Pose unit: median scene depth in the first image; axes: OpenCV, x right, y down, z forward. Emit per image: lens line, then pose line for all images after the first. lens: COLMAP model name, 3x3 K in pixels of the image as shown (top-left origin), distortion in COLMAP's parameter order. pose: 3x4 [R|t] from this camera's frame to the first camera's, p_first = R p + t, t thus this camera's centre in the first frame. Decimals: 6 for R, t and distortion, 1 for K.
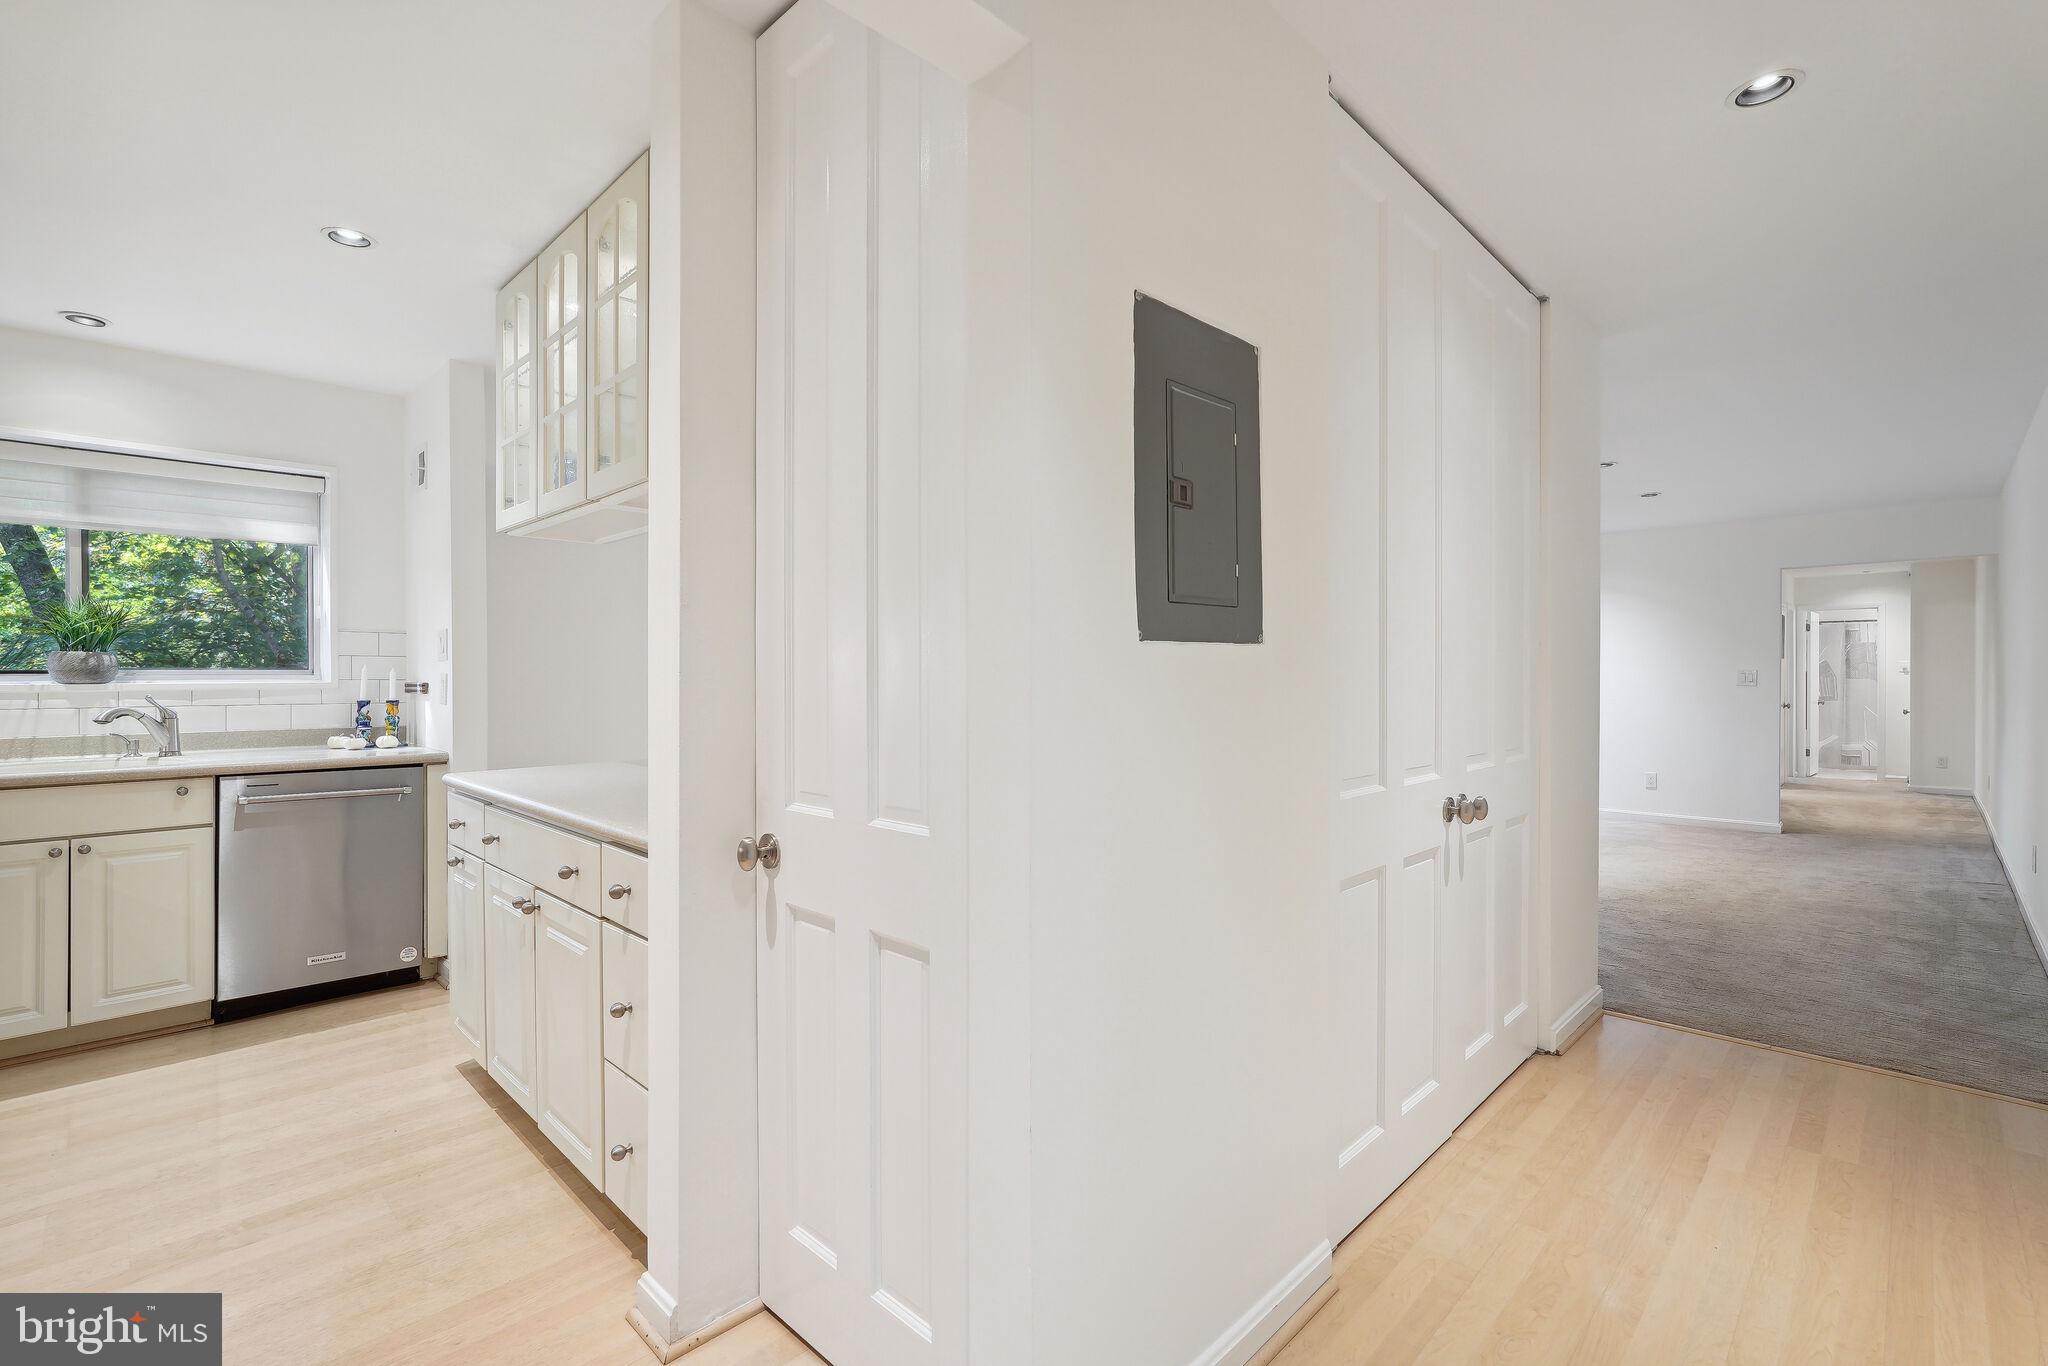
lens RADIAL K [[920.1, 0, 1030.1], [0, 920.1, 668.8], [0, 0, 1]] dist [-0.001817, 0.000203]
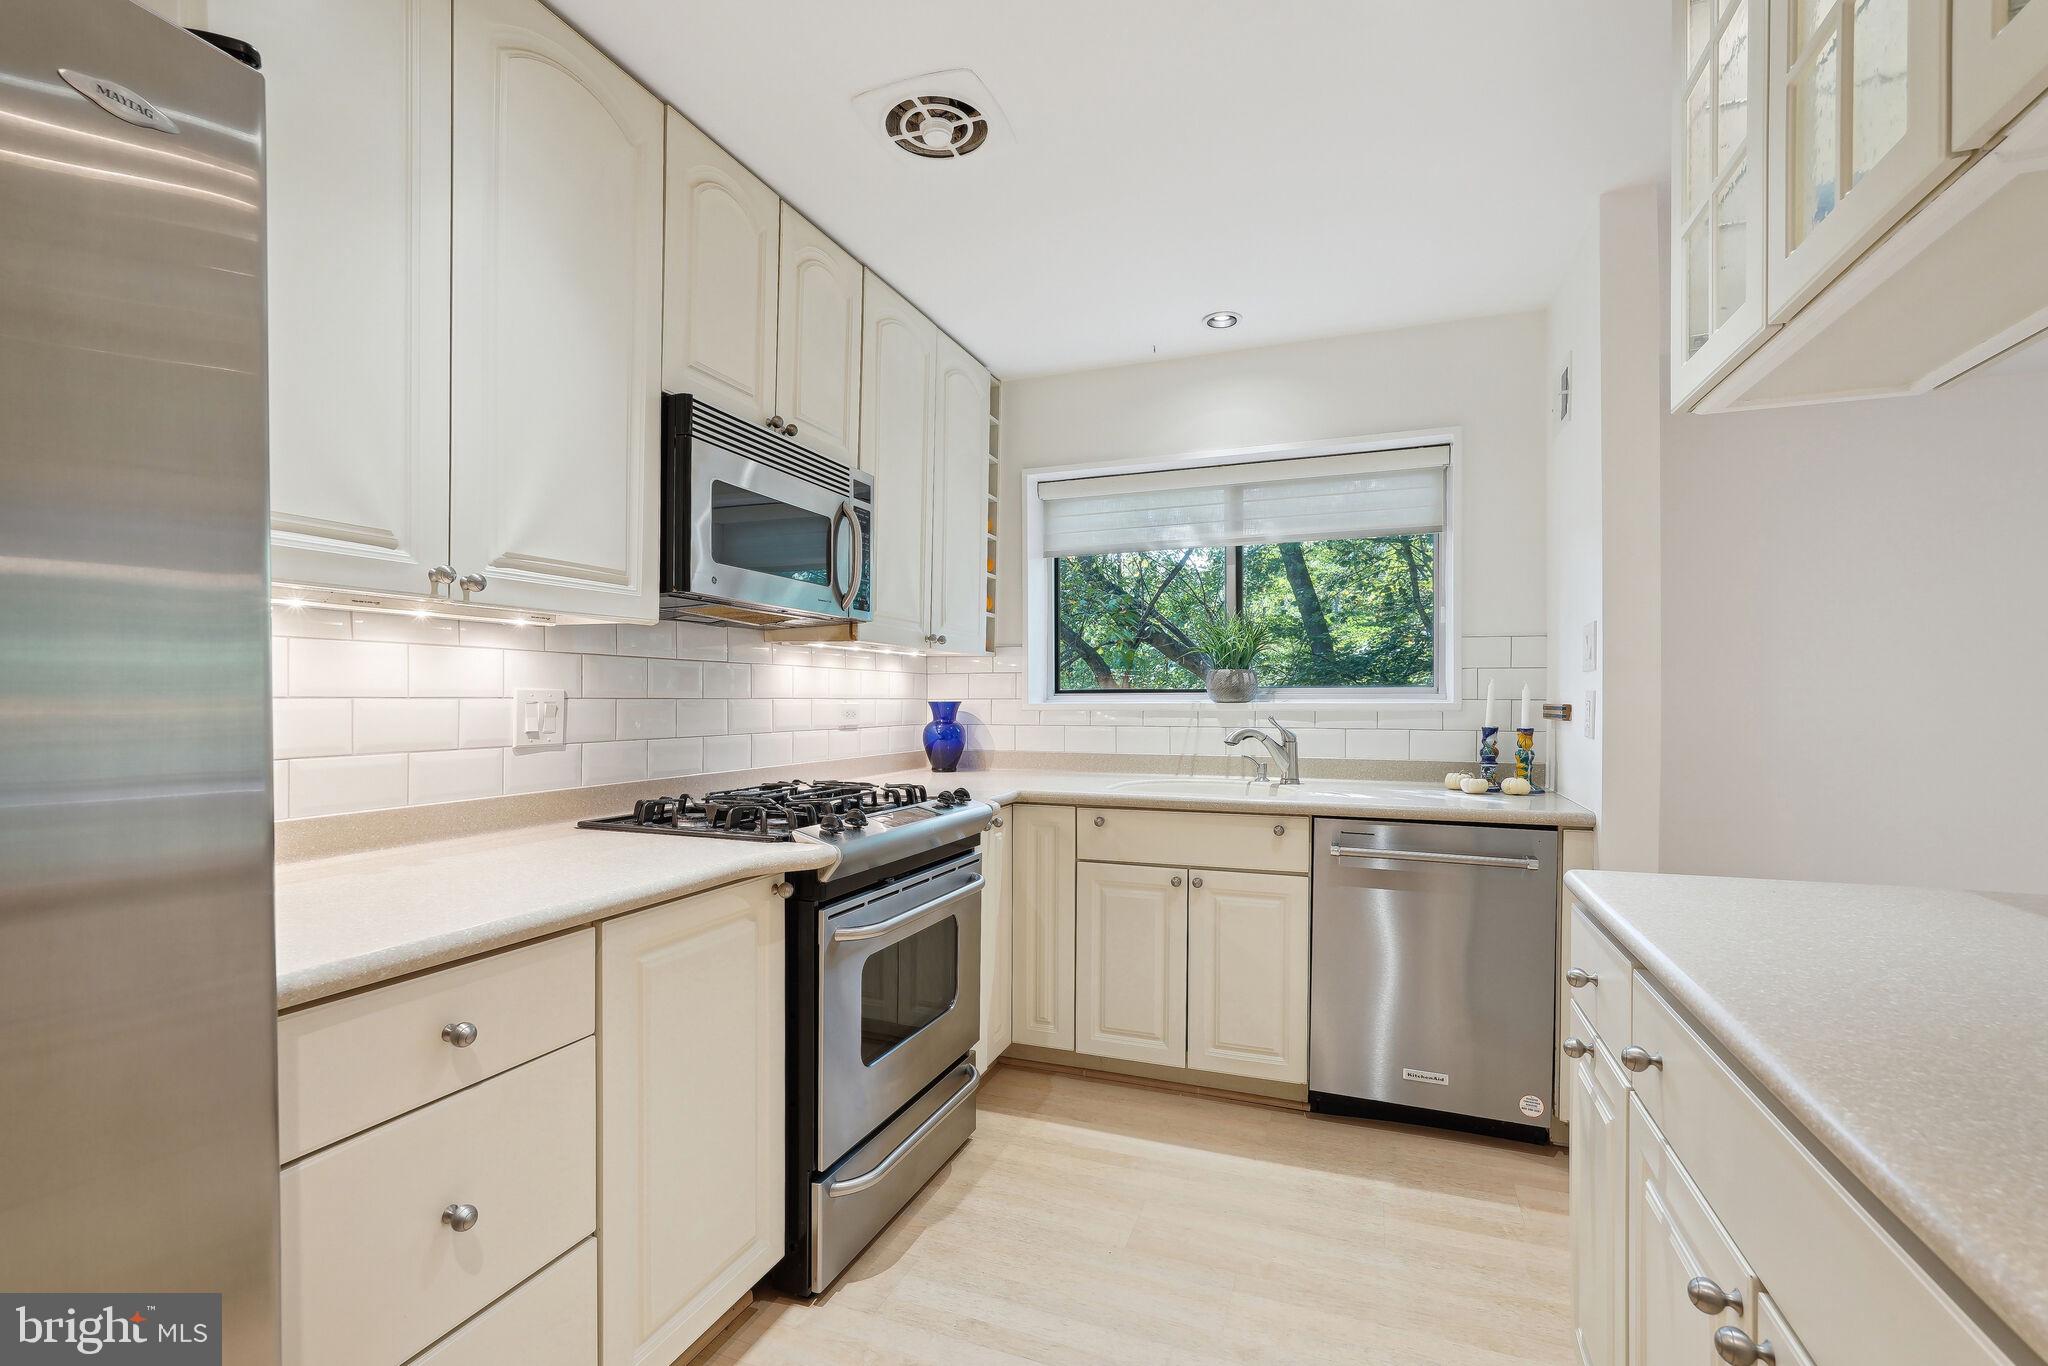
lens RADIAL K [[898.0, 0, 1031.1], [0, 898.0, 714.2], [0, 0, 1]] dist [-0.017932, 0.000079]
pose [[0.398362, 0.018871, -0.917034, -0.237544], [0.004792, 0.999732, 0.022655, 0.006274], [0.917216, -0.013420, 0.398165, 0.422275]]
